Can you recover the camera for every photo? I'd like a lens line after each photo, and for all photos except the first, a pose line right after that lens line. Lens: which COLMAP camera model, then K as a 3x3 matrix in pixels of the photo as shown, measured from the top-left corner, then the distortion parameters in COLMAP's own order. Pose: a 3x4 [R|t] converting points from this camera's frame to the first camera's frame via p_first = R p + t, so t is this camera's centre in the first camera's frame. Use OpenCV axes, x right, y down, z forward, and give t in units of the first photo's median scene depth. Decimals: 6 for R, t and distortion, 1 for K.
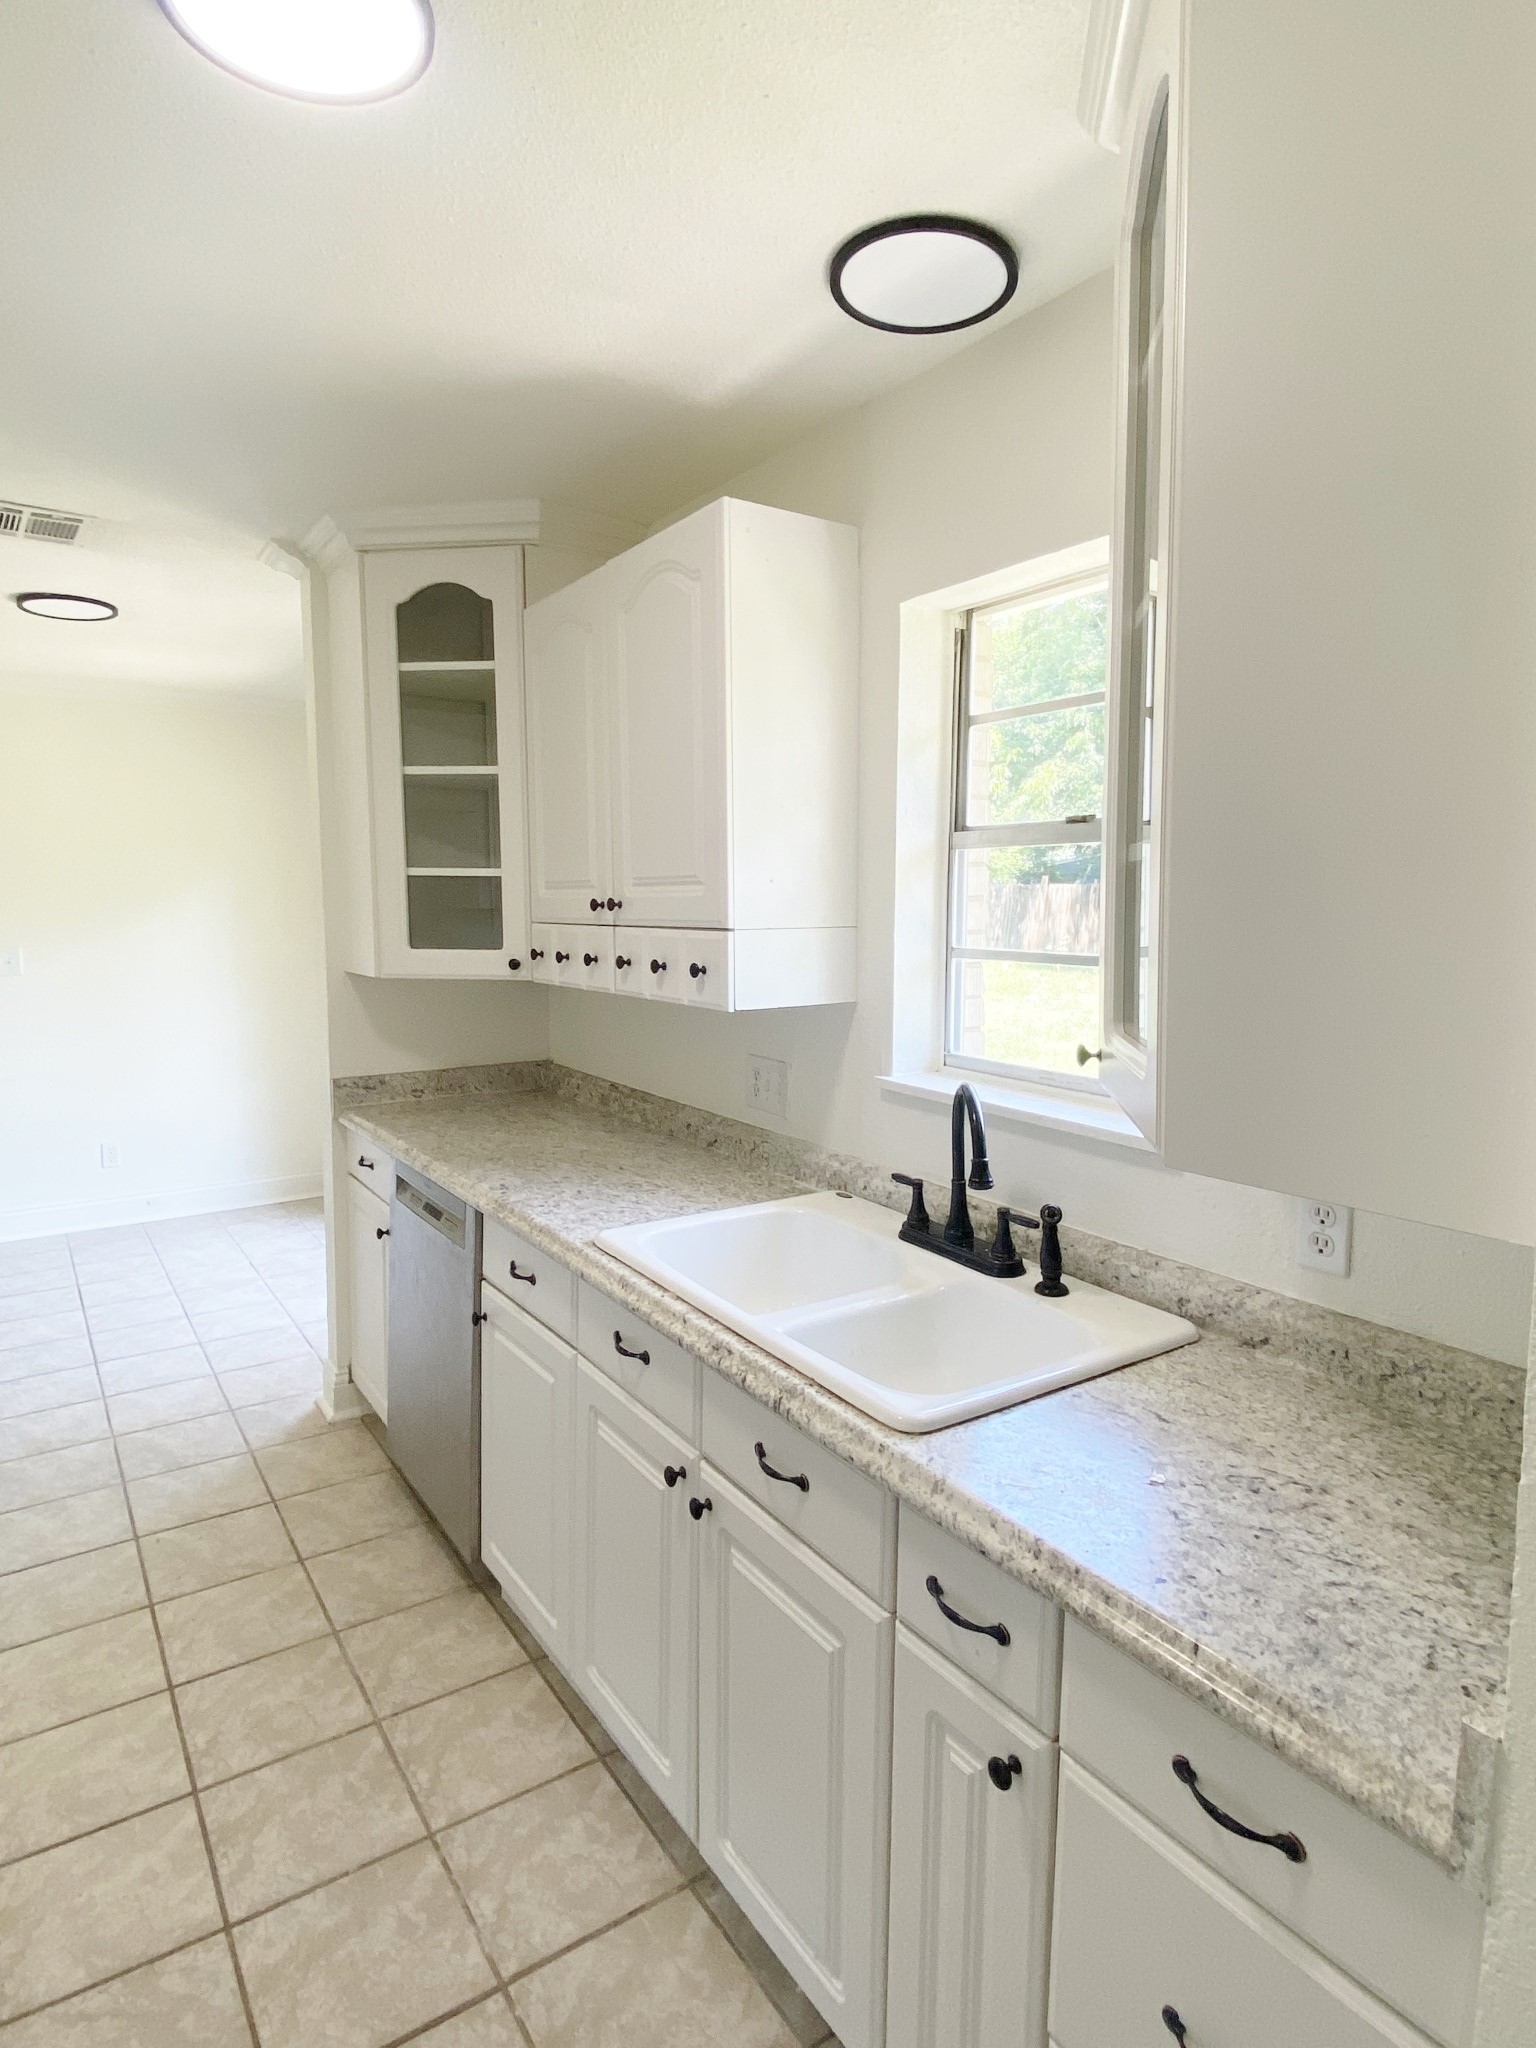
lens RADIAL K [[1120.3, 0, 760.6], [0, 1120.3, 997.7], [0, 0, 1]] dist [-0.006598, -0.008629]
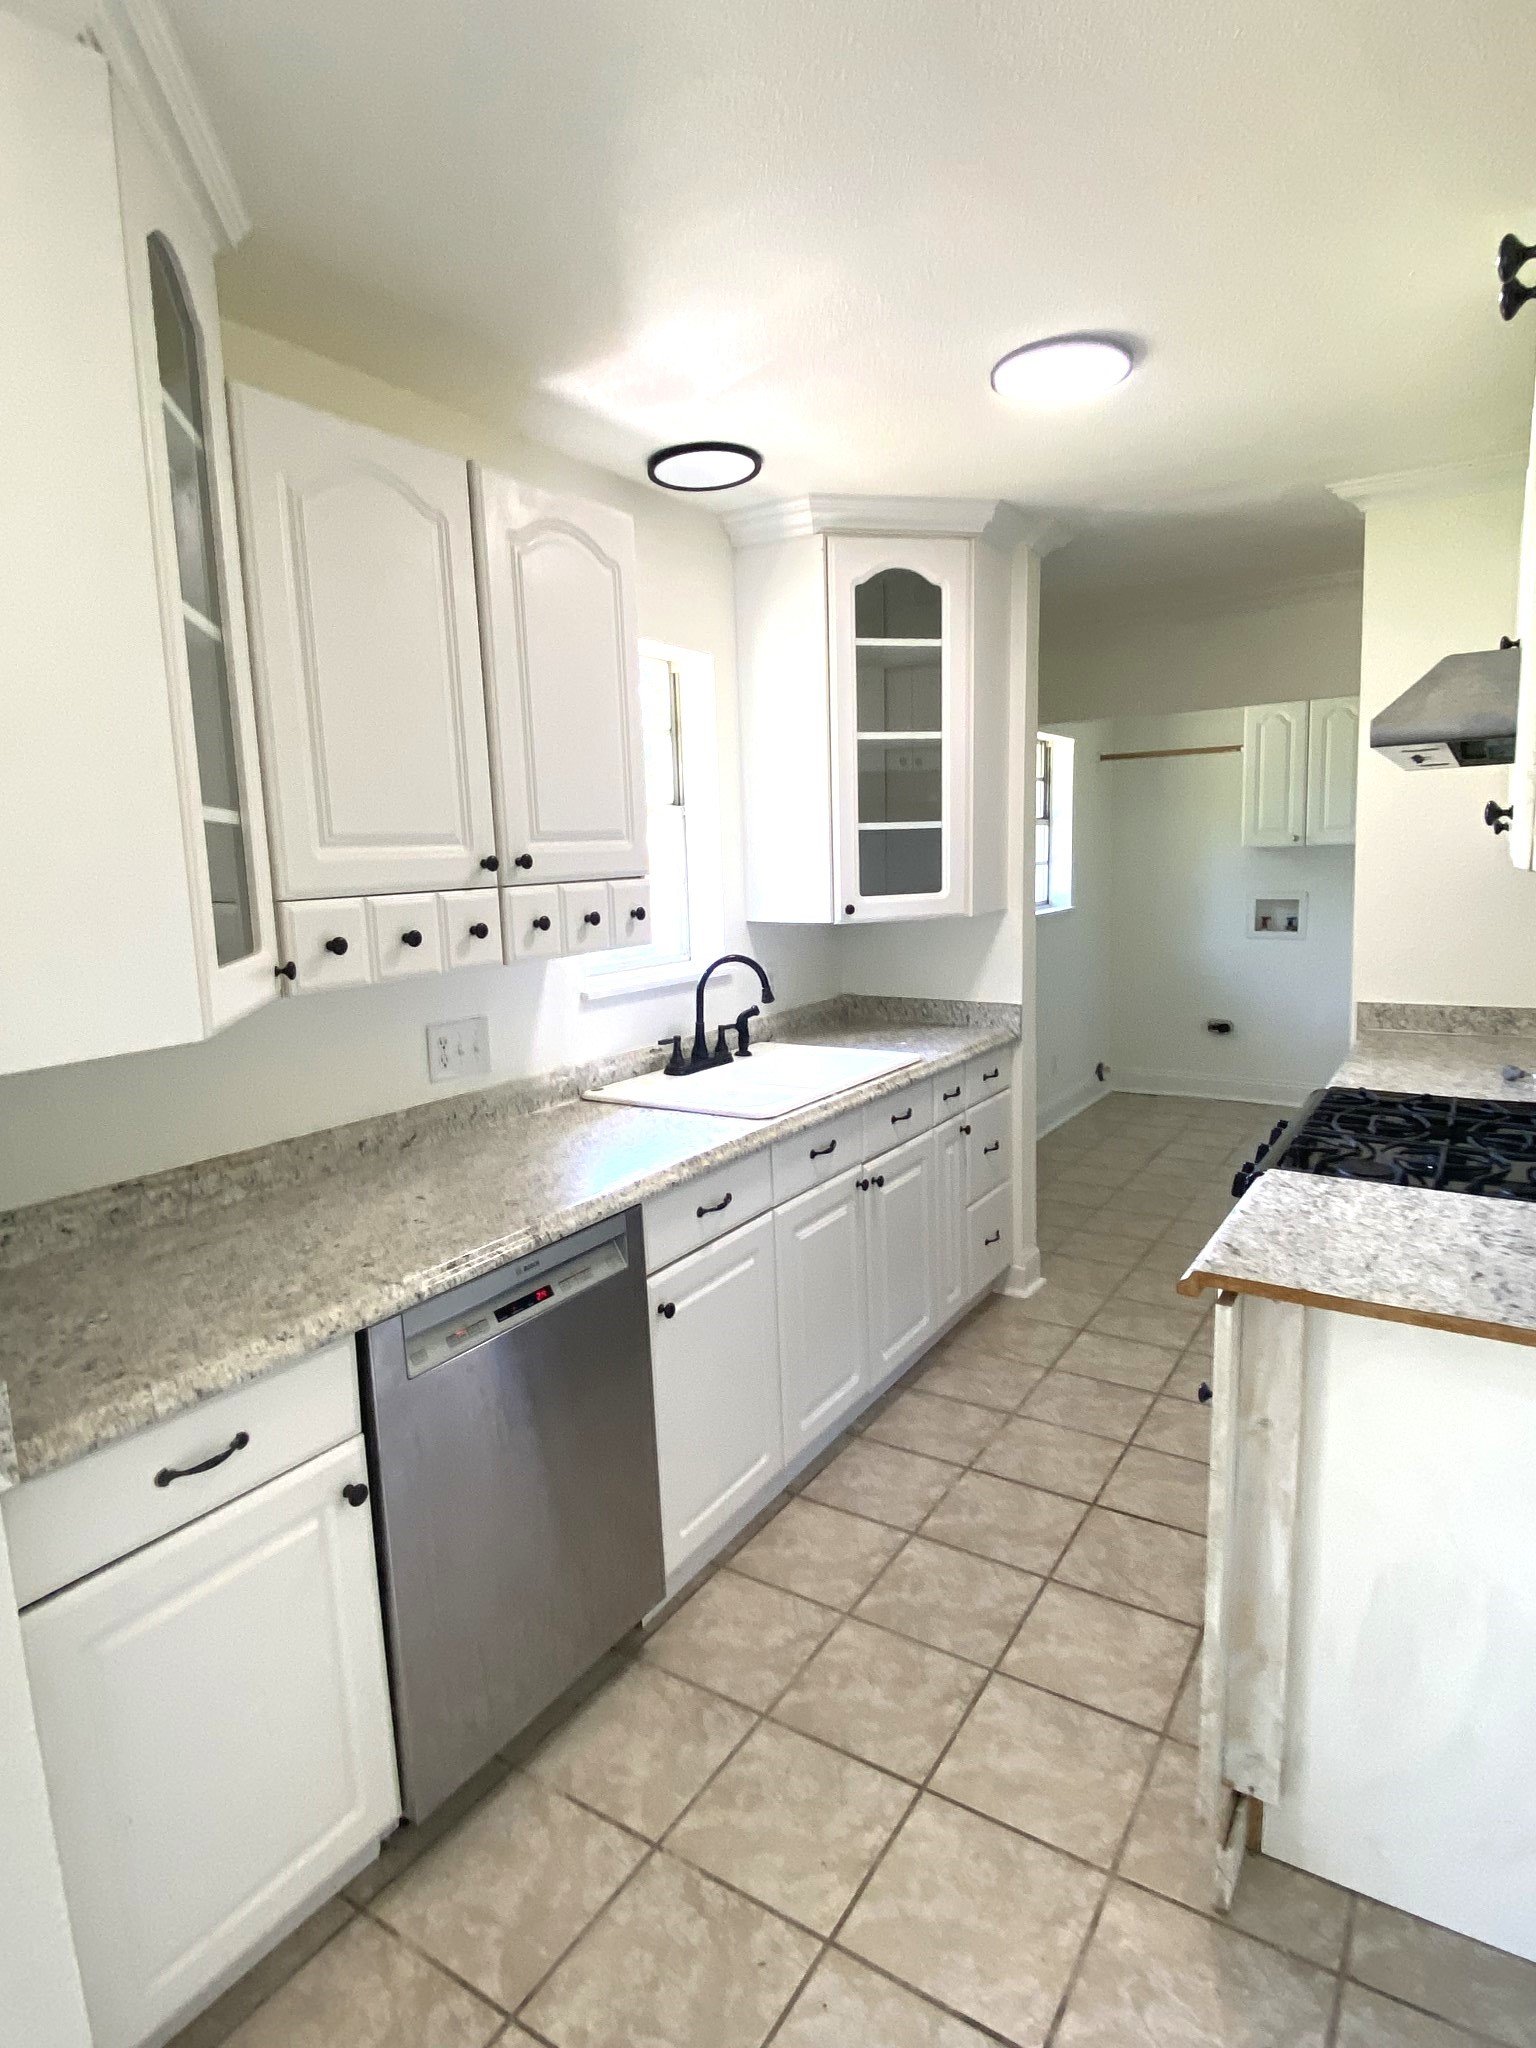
lens RADIAL K [[1120.3, 0, 755.3], [0, 1120.3, 1031.9], [0, 0, 1]] dist [-0.006598, -0.008629]
pose [[-0.381576, -0.141346, 0.913467, -1.320730], [0.117921, 0.972721, 0.199773, -0.136371], [-0.916785, 0.183945, -0.354499, 1.474191]]
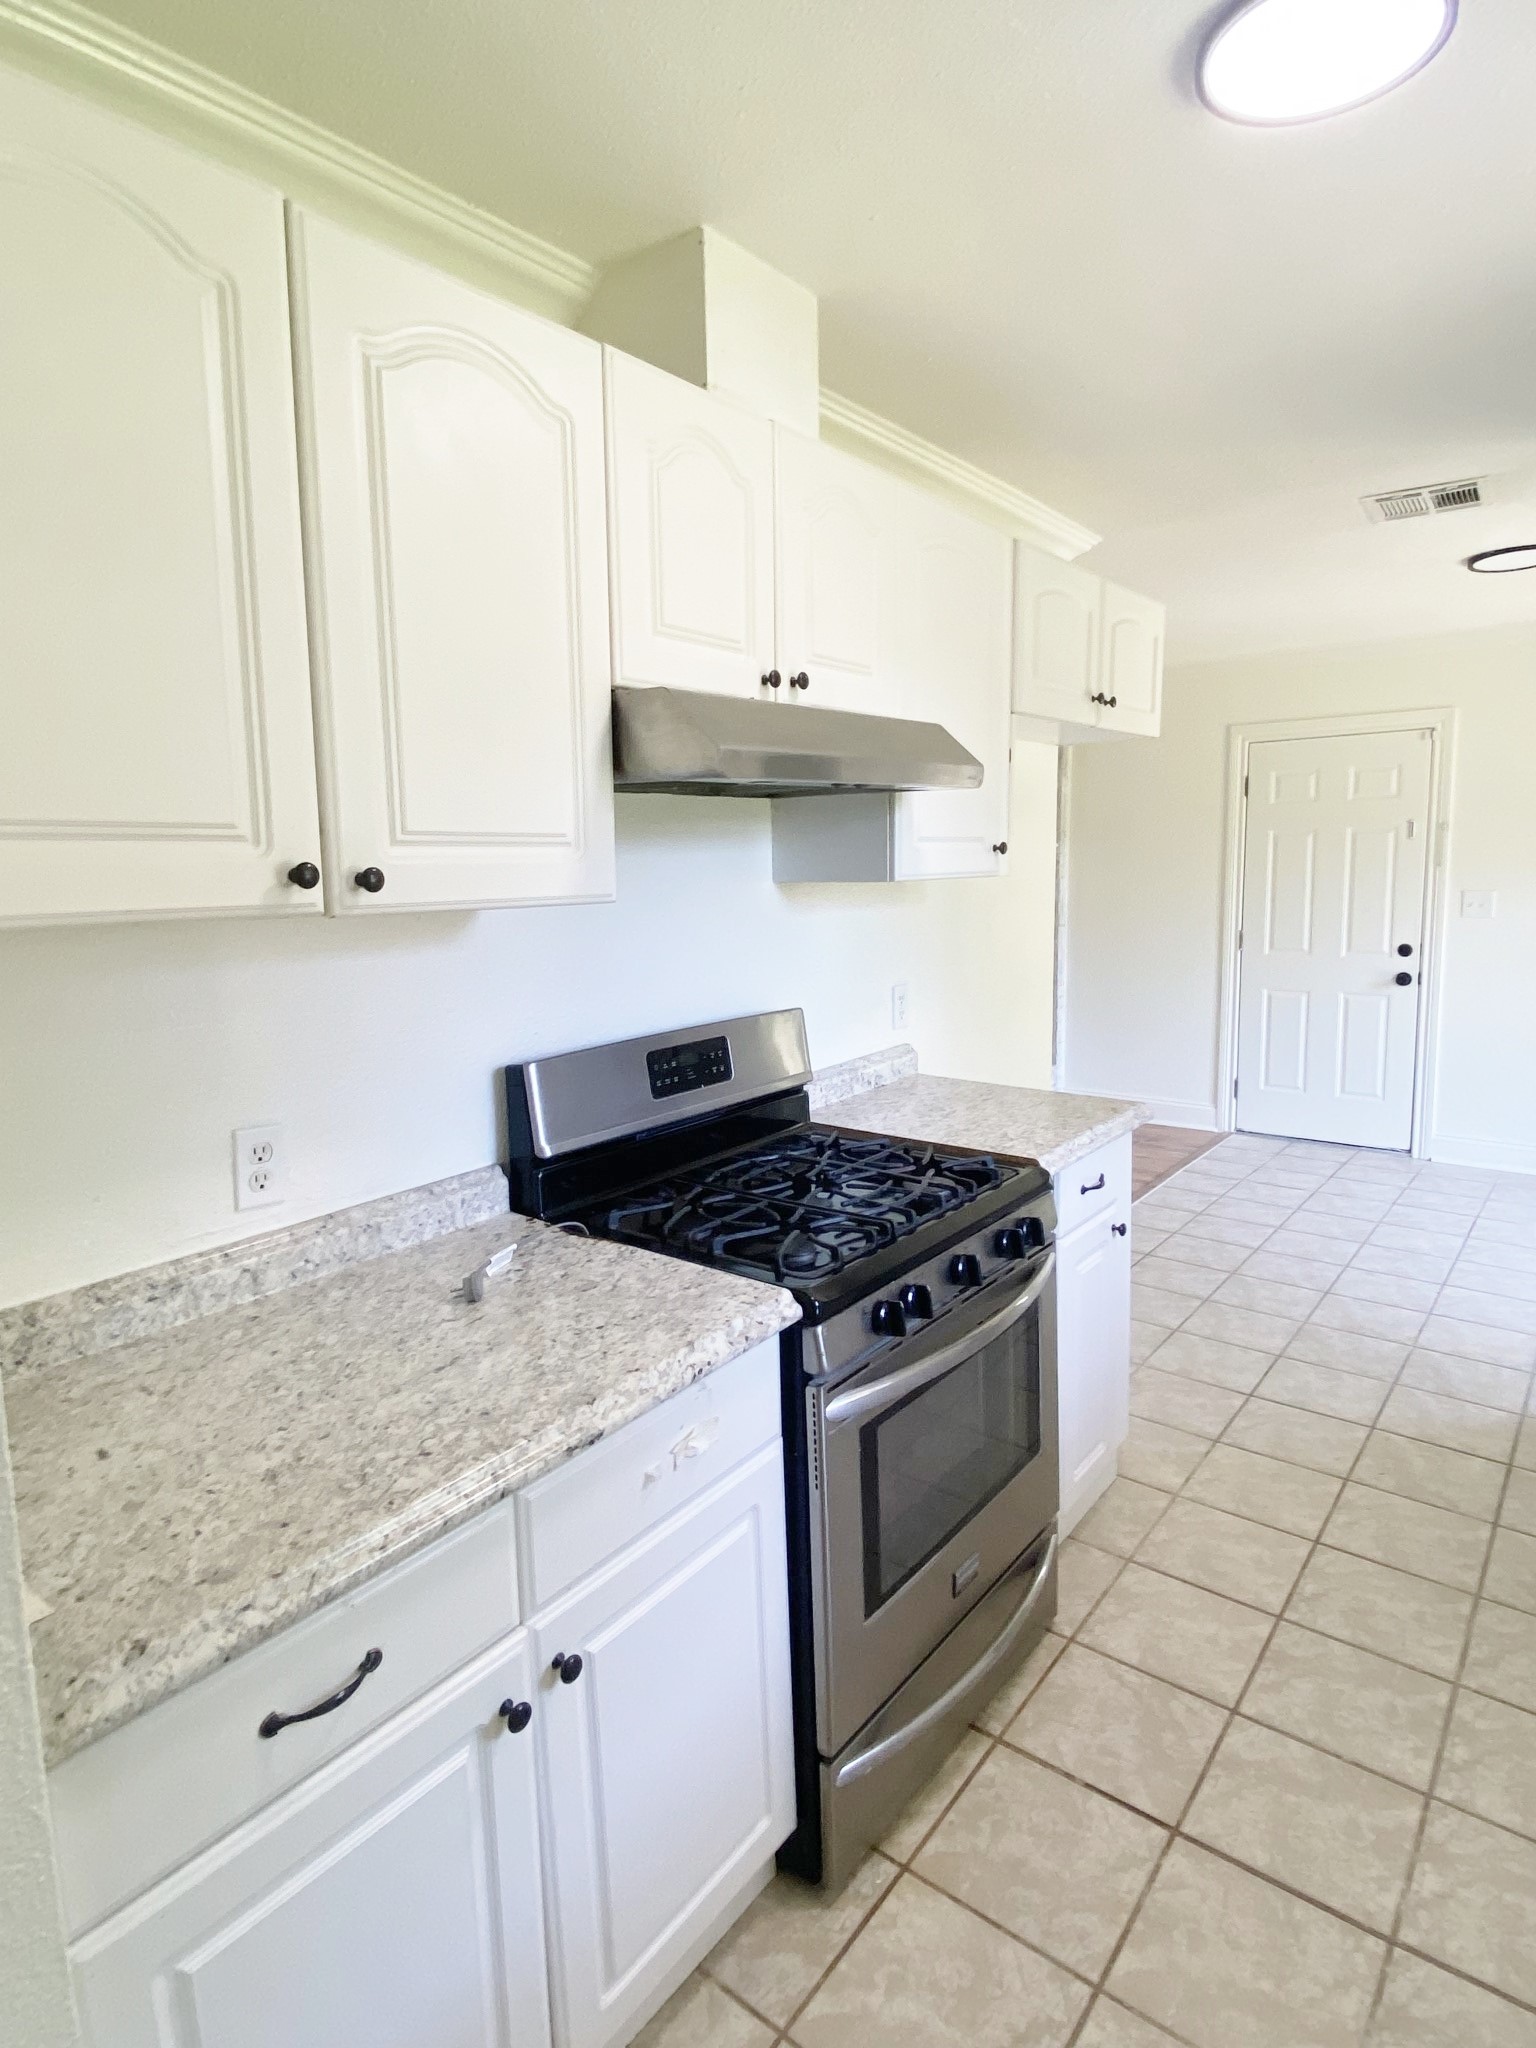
lens RADIAL K [[1120.3, 0, 766.8], [0, 1120.3, 987.9], [0, 0, 1]] dist [-0.006598, -0.008629]
pose [[0.297037, 0.108950, -0.948630, 0.367160], [-0.068097, 0.993357, 0.092765, -0.014170], [0.952435, 0.037044, 0.302483, 0.104792]]
